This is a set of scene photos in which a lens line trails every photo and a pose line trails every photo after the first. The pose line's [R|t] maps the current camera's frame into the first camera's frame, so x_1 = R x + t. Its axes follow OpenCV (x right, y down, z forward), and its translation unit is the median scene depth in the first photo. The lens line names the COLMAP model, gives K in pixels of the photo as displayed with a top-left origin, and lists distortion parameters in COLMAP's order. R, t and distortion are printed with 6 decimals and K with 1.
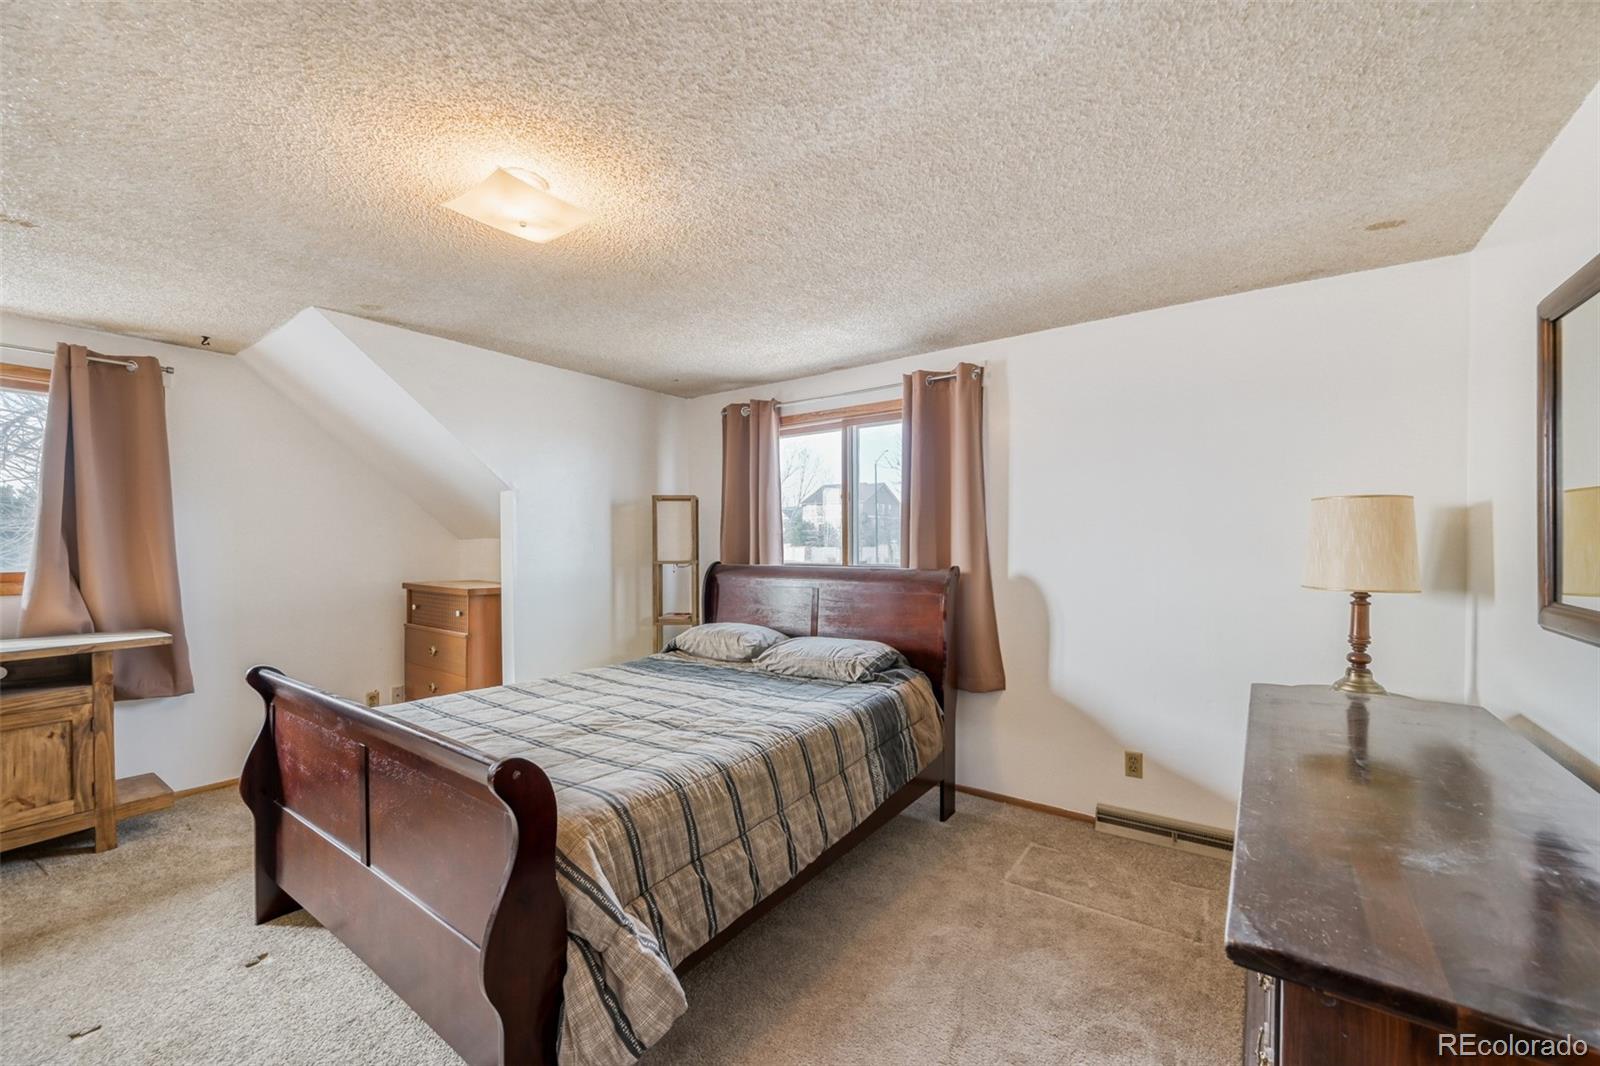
lens RADIAL K [[638.4, 0, 801.6], [0, 638.4, 548.7], [0, 0, 1]] dist [-0.000952, 0.000474]
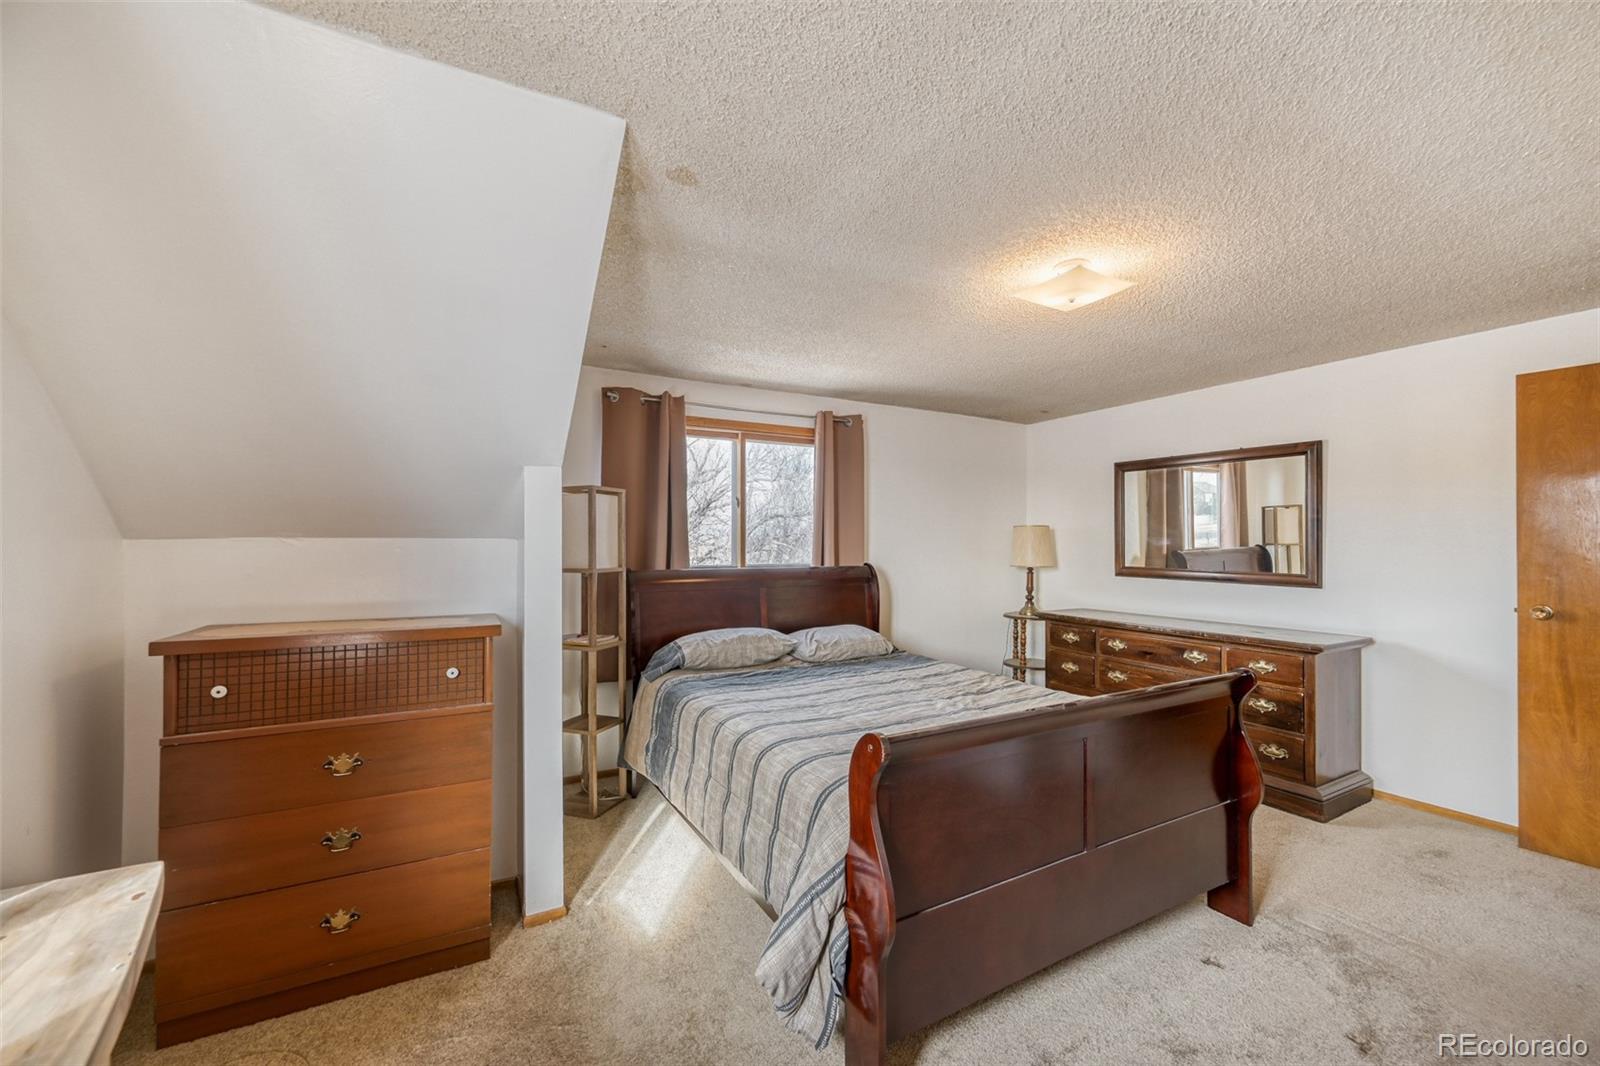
lens RADIAL K [[639.9, 0, 800.0], [0, 639.9, 533.0], [0, 0, 1]] dist [0.001787, 0.000562]
pose [[0.419070, 0.016526, 0.907803, -1.236182], [0.008899, 0.999712, -0.022308, -0.008081], [-0.907910, 0.017427, 0.418802, 0.645582]]
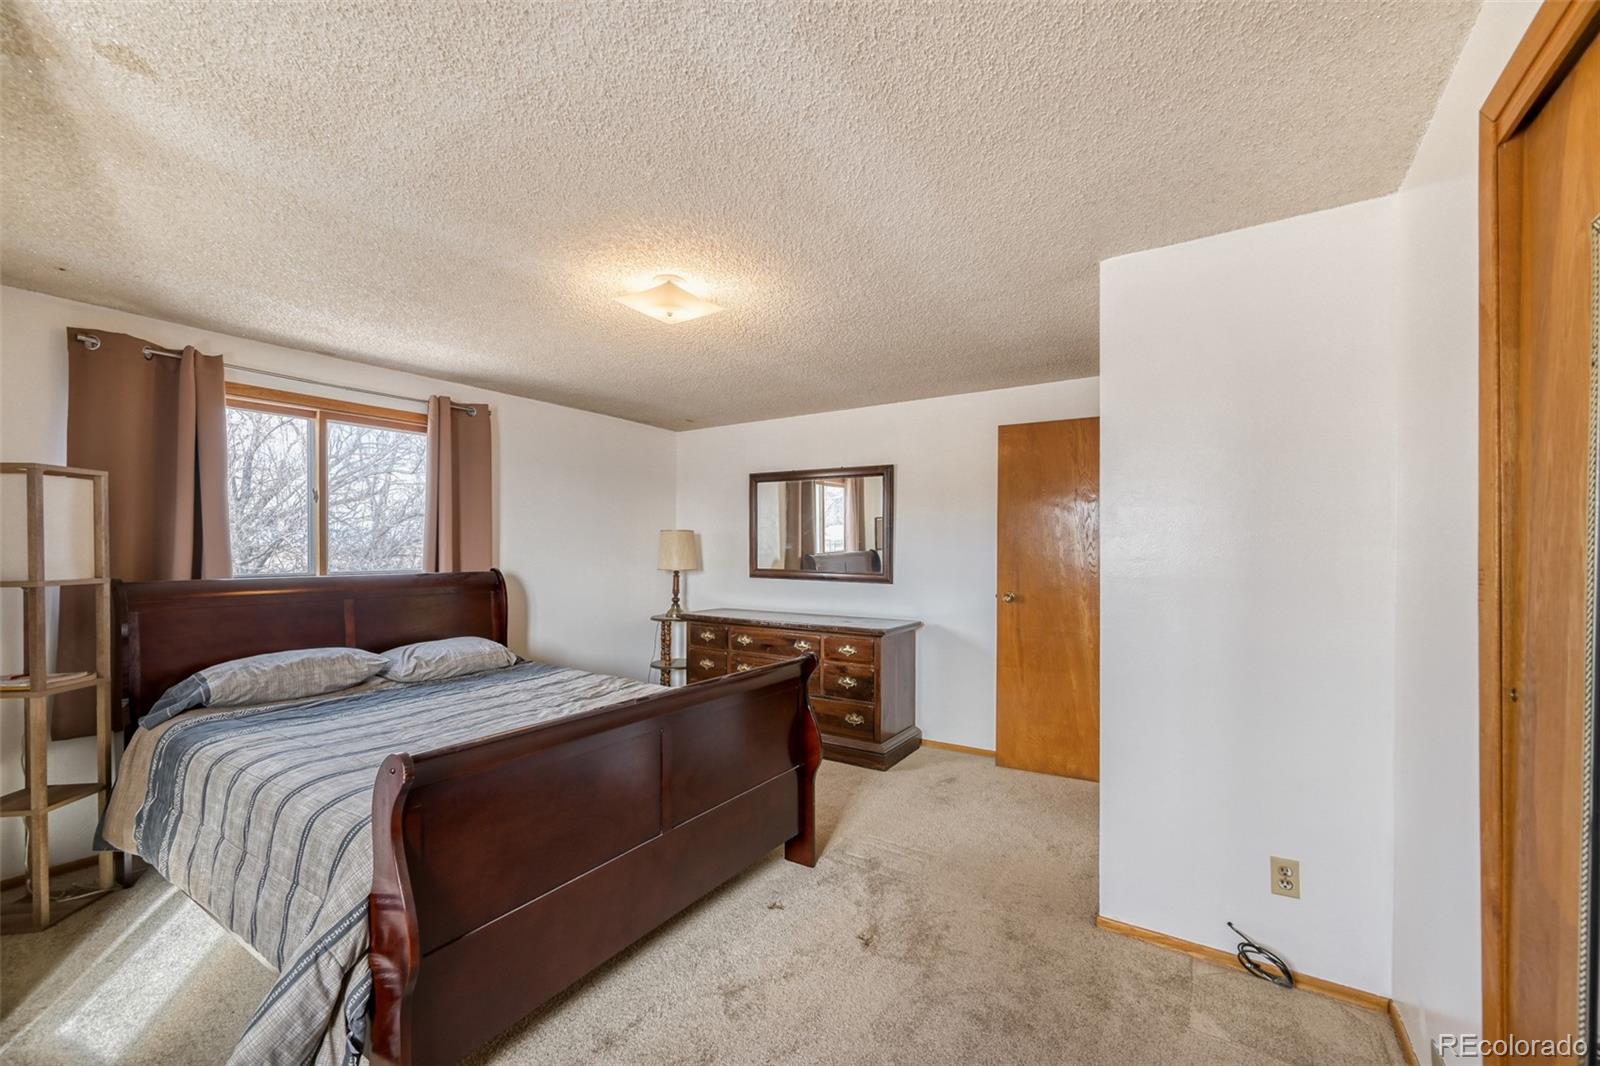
lens RADIAL K [[647.6, 0, 811.0], [0, 647.6, 548.0], [0, 0, 1]] dist [0.000305, 0.000318]
pose [[-0.058932, 0.003126, 0.998257, -1.229221], [0.009349, 0.999953, -0.002580, -0.003325], [-0.998218, 0.009181, -0.058958, 0.530487]]
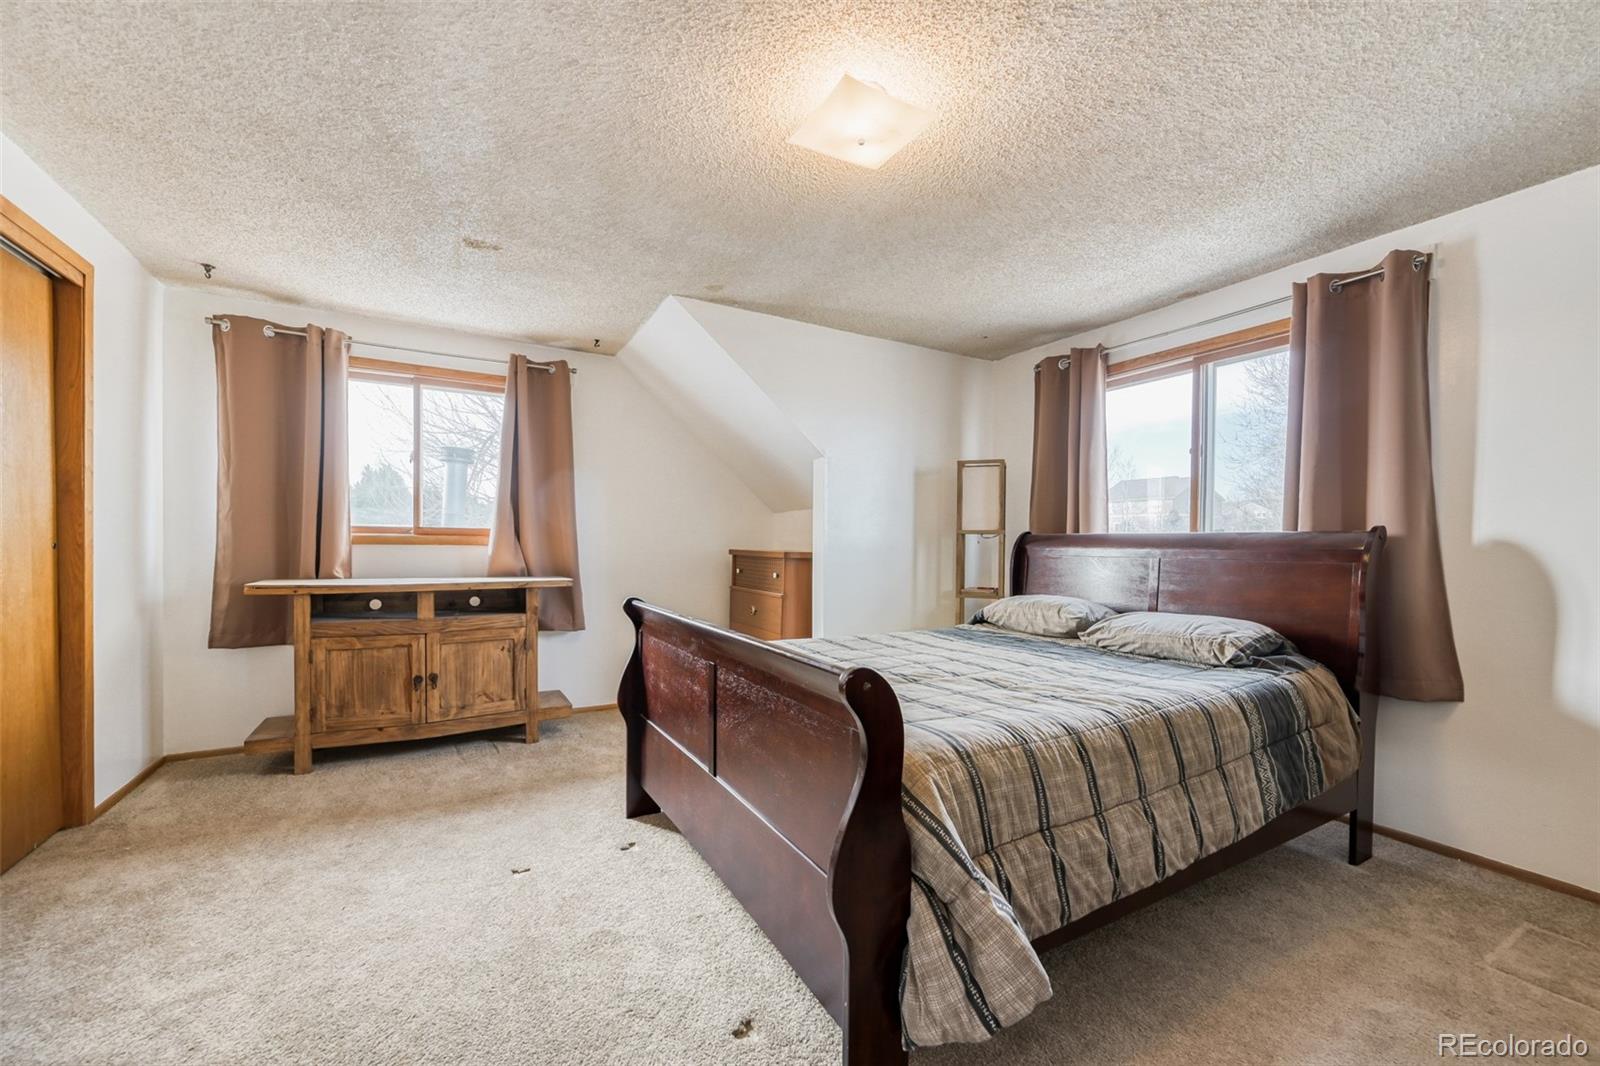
lens RADIAL K [[636.6, 0, 801.6], [0, 636.6, 552.1], [0, 0, 1]] dist [-0.000069, 0.000418]
pose [[0.910511, 0.017309, -0.413123, -0.074790], [-0.016738, 0.999847, 0.005001, 0.075753], [0.413147, 0.002362, 0.910661, 0.057373]]
